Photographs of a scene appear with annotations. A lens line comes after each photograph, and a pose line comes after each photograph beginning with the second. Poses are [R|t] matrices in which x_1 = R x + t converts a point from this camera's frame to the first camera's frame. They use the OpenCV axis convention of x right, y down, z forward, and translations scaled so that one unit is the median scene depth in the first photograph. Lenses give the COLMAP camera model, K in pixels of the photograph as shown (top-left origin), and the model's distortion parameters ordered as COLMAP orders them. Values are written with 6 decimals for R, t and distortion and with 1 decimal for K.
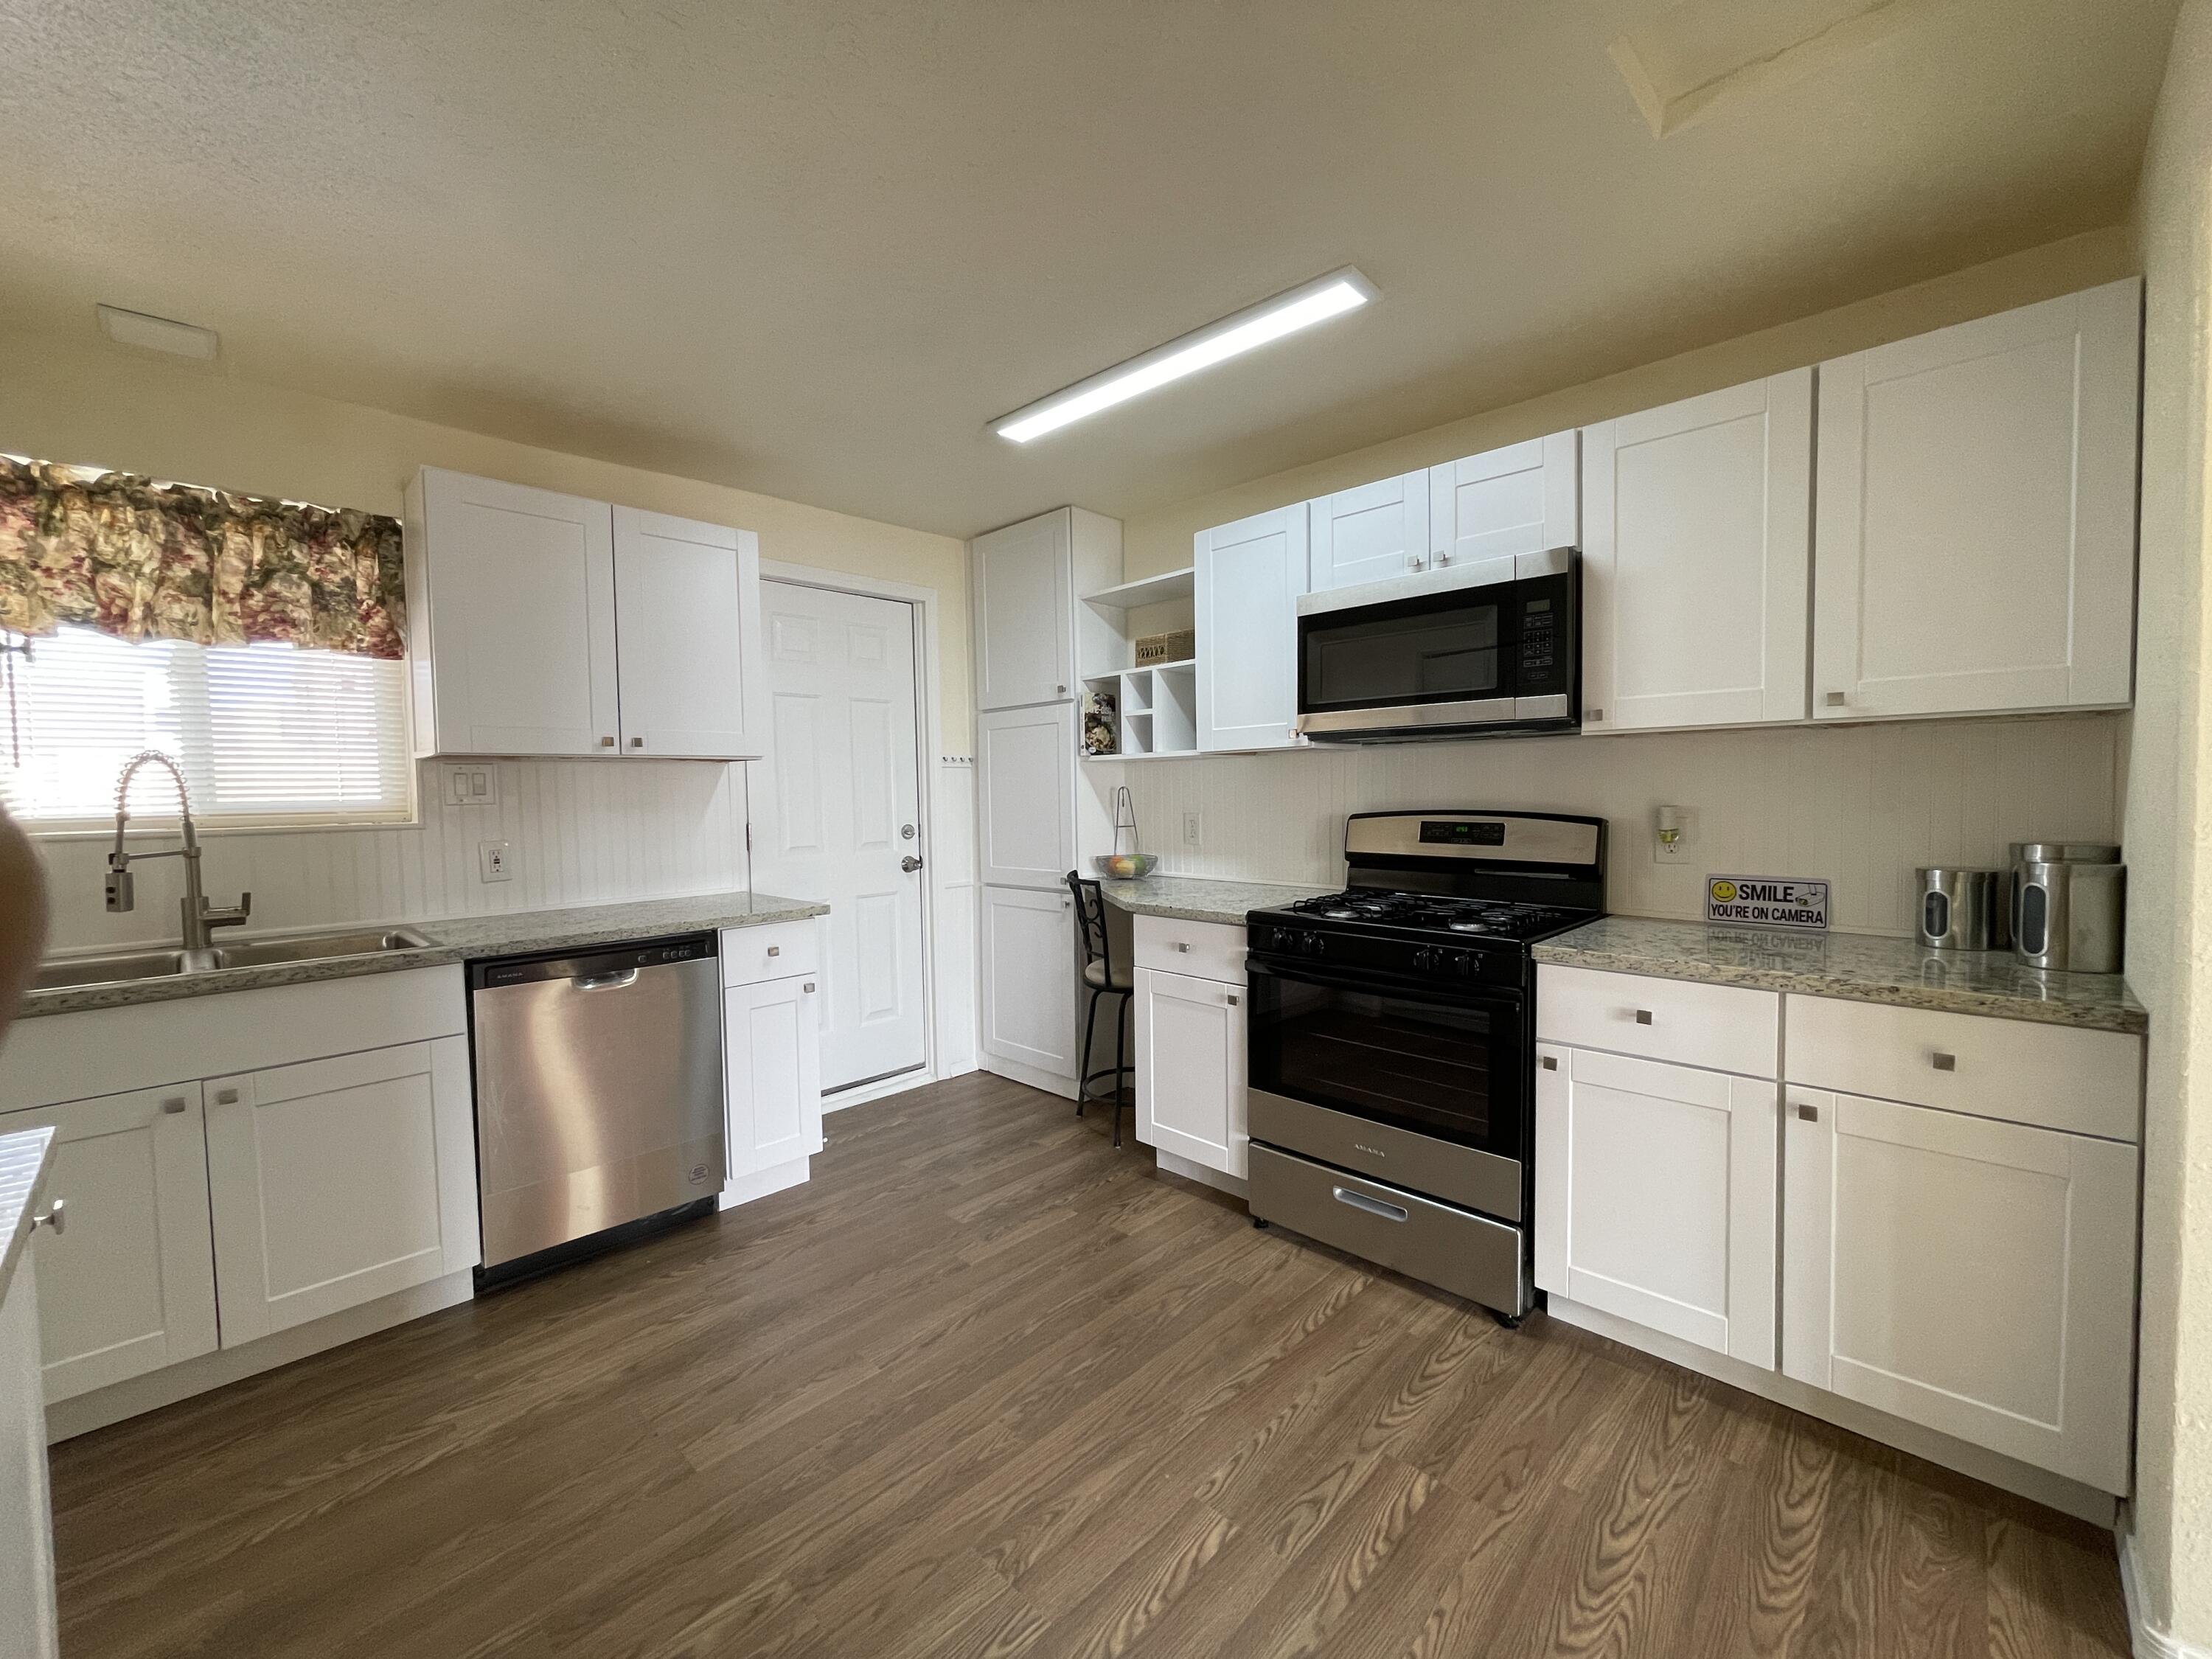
lens RADIAL K [[895.4, 0, 1107.5], [0, 895.4, 830.0], [0, 0, 1]] dist [0.002435, -0.000521]
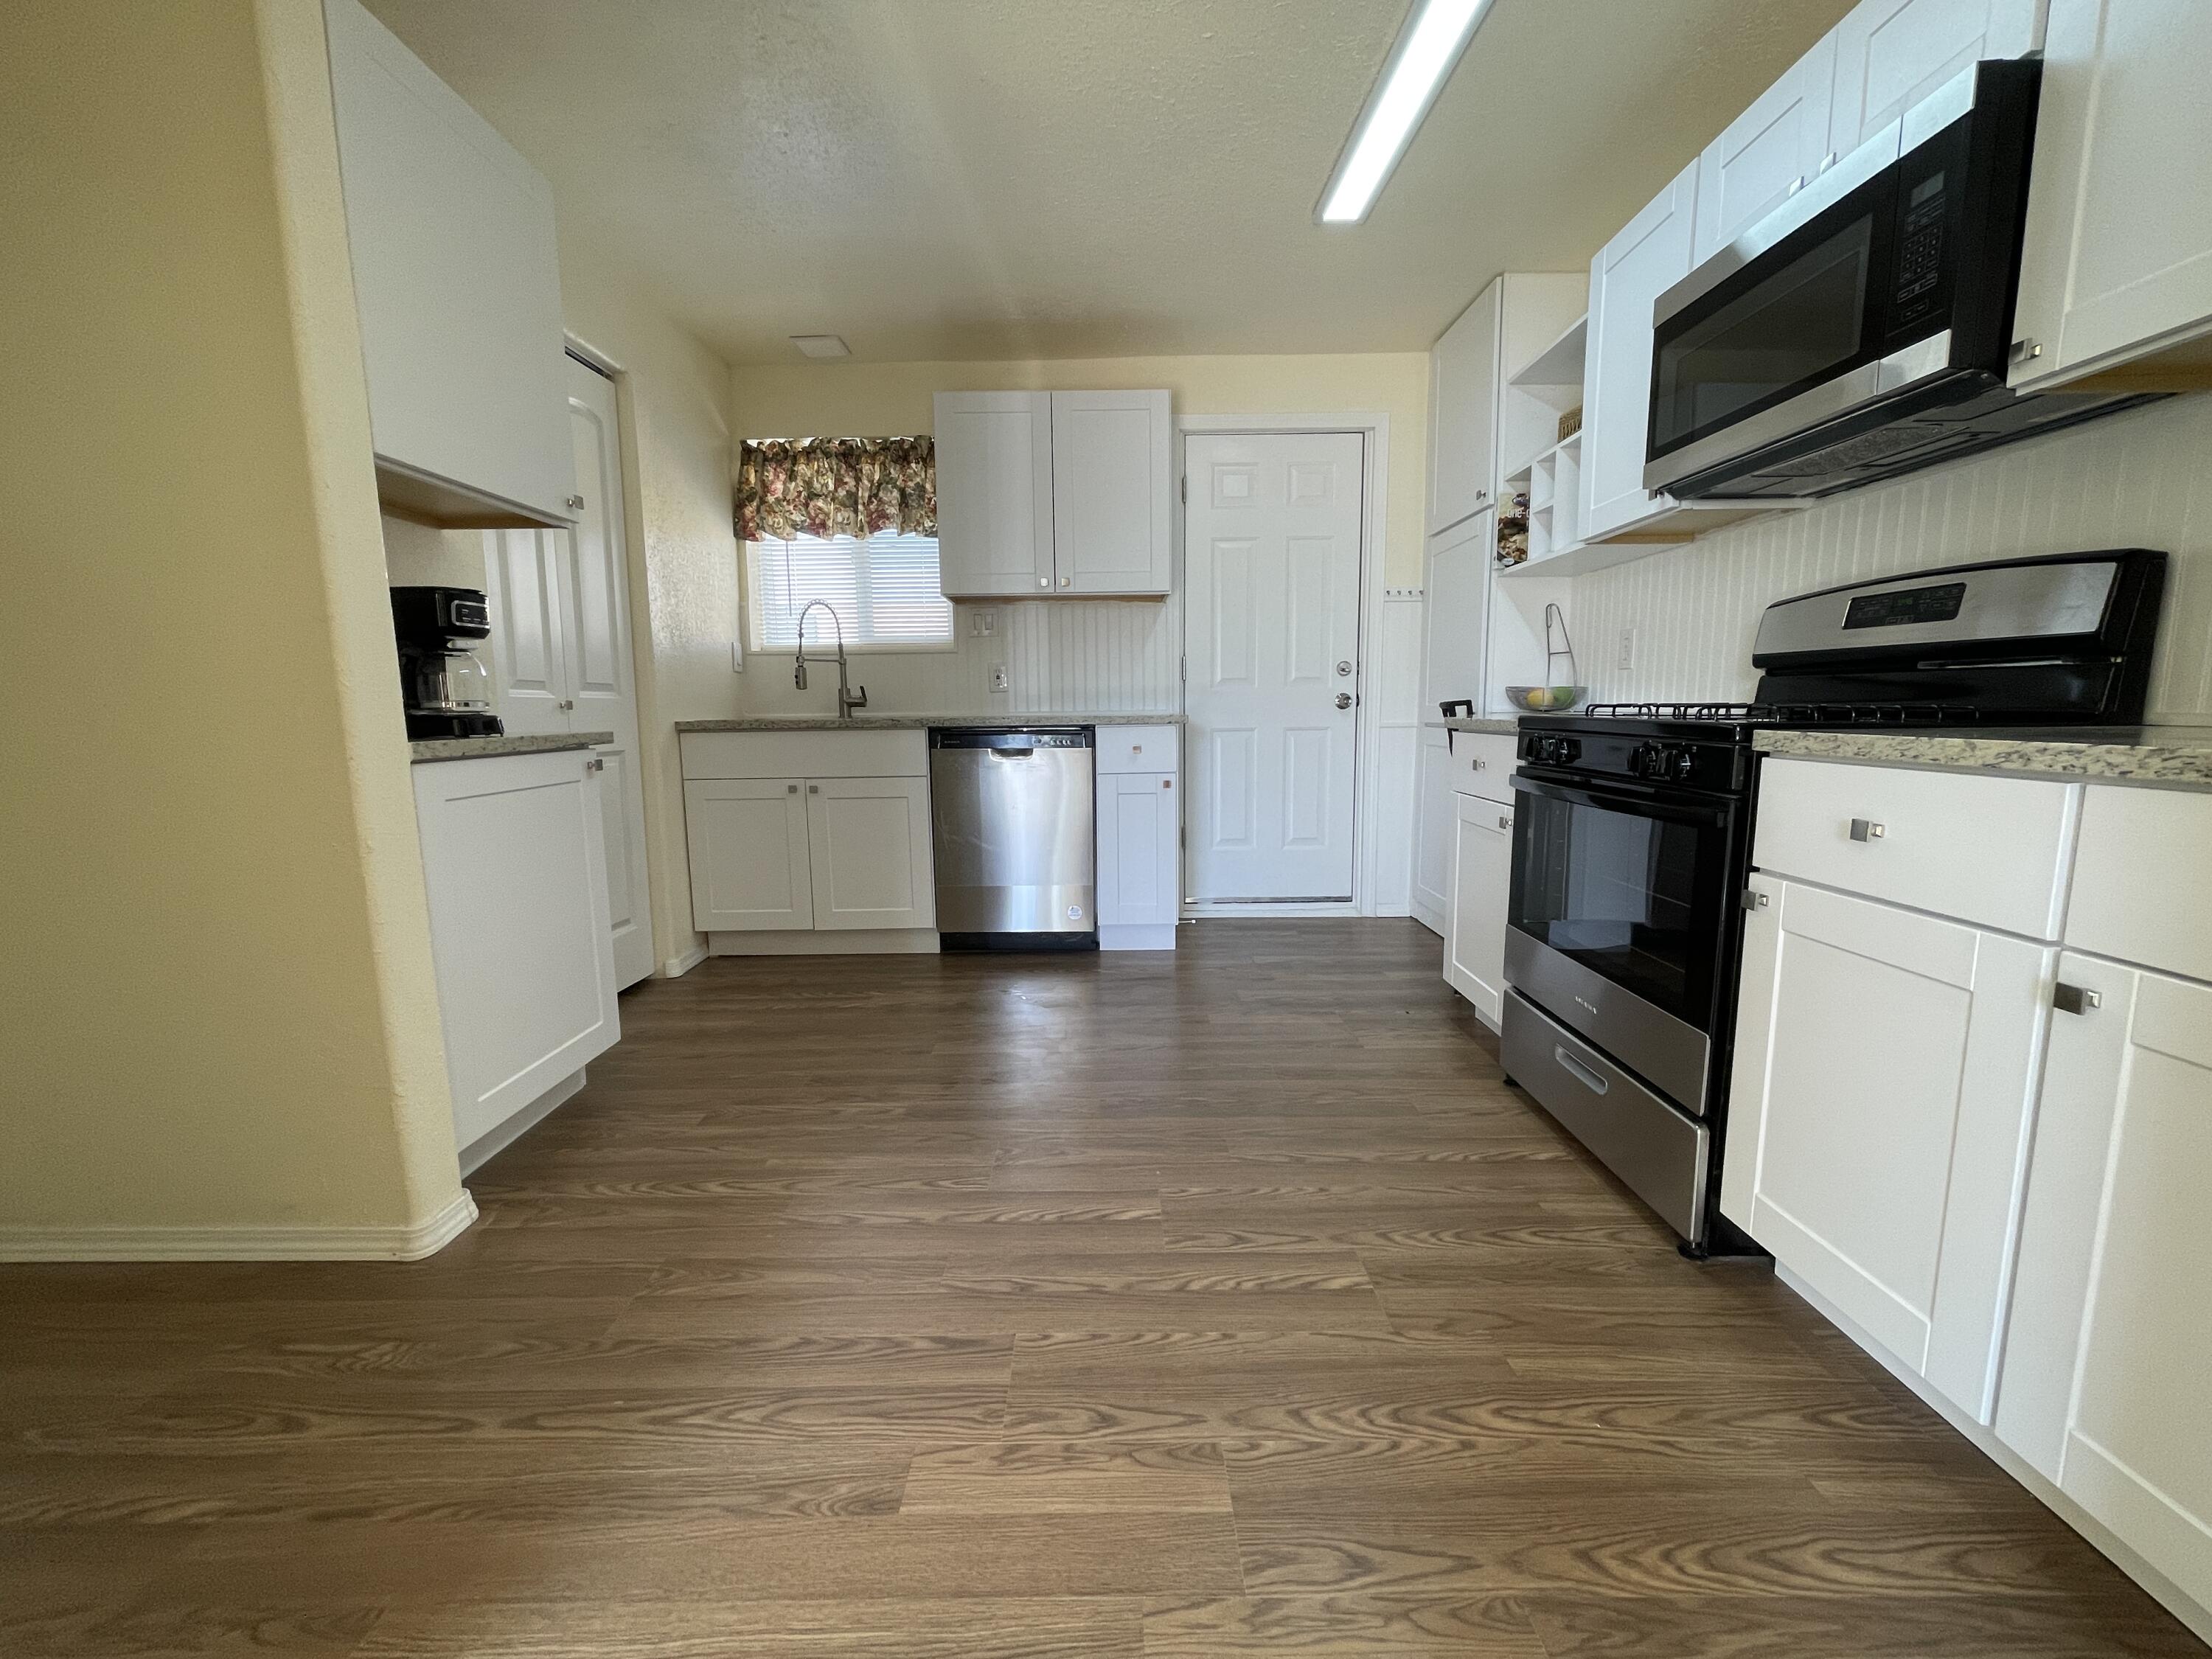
lens RADIAL K [[895.4, 0, 1102.4], [0, 895.4, 828.8], [0, 0, 1]] dist [0.002435, -0.000521]
pose [[0.695608, 0.105201, -0.710677, 0.548406], [-0.031100, 0.992703, 0.116508, 0.122305], [0.717748, -0.058942, 0.693804, 0.146359]]
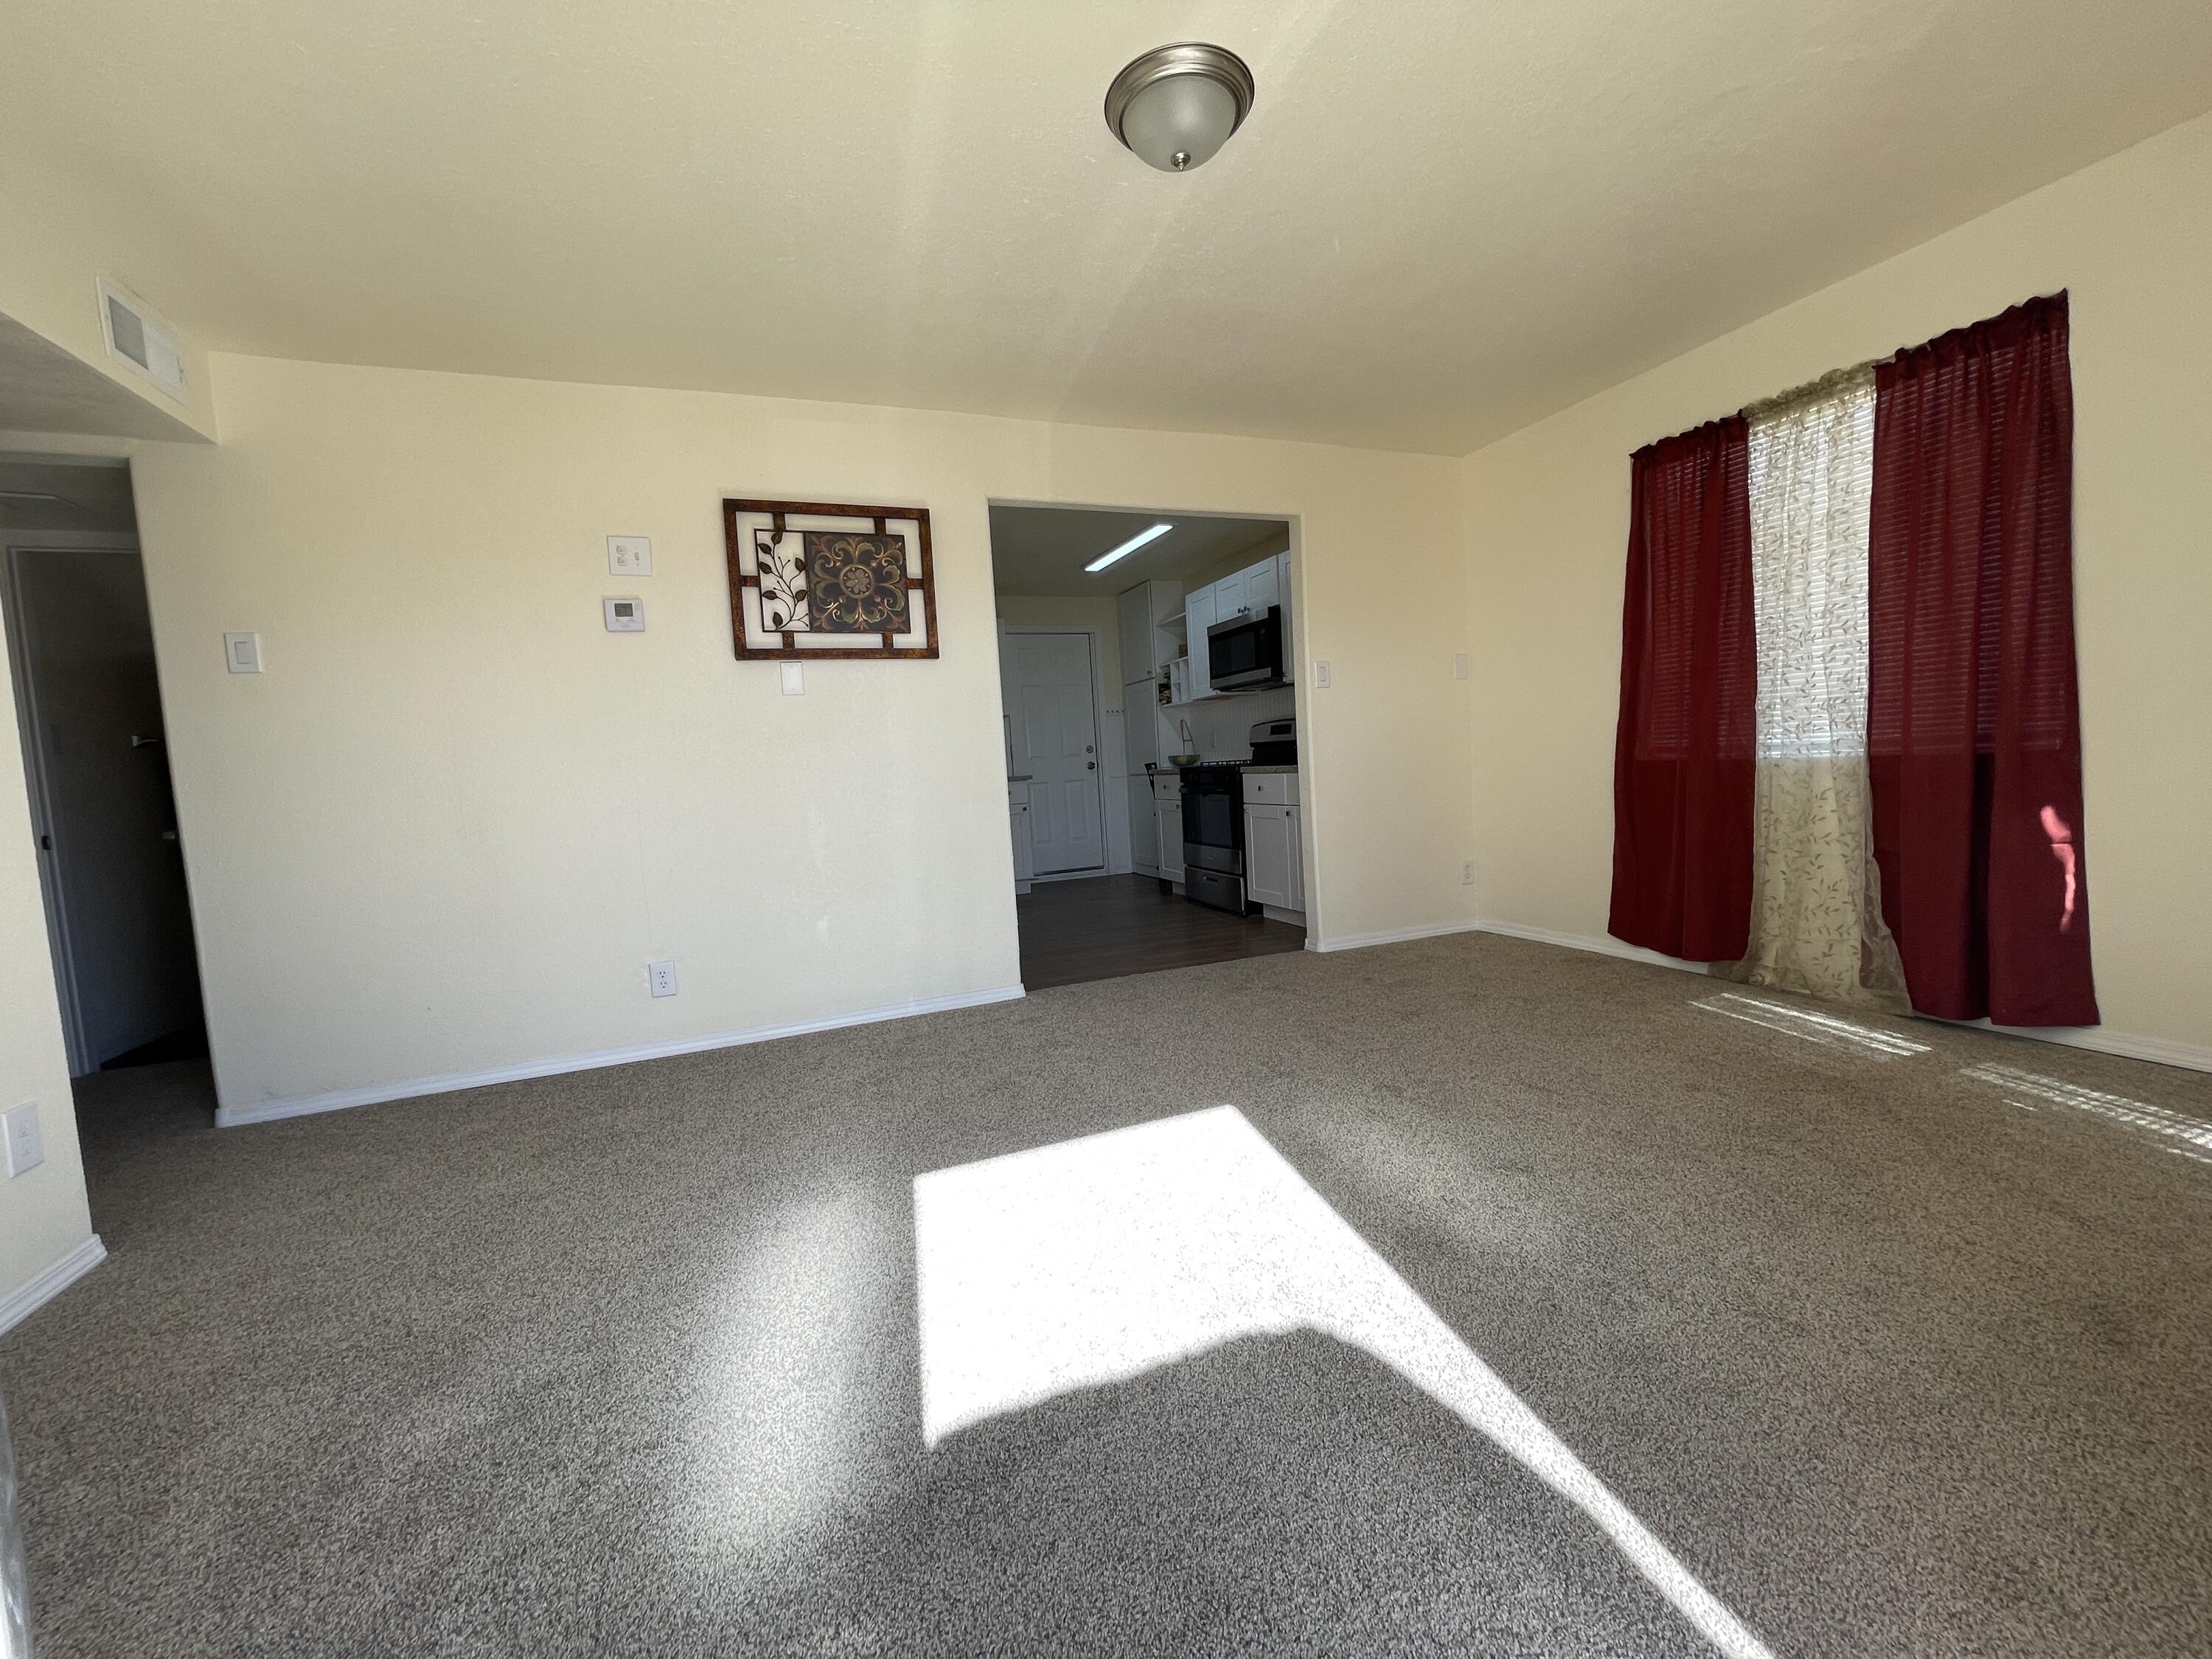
lens RADIAL K [[895.4, 0, 1099.3], [0, 895.4, 833.2], [0, 0, 1]] dist [0.002435, -0.000521]
pose [[0.910883, -0.008067, -0.412586, 1.034147], [0.028257, 0.998682, 0.042857, 0.174190], [0.411696, -0.050696, 0.909910, -1.364562]]
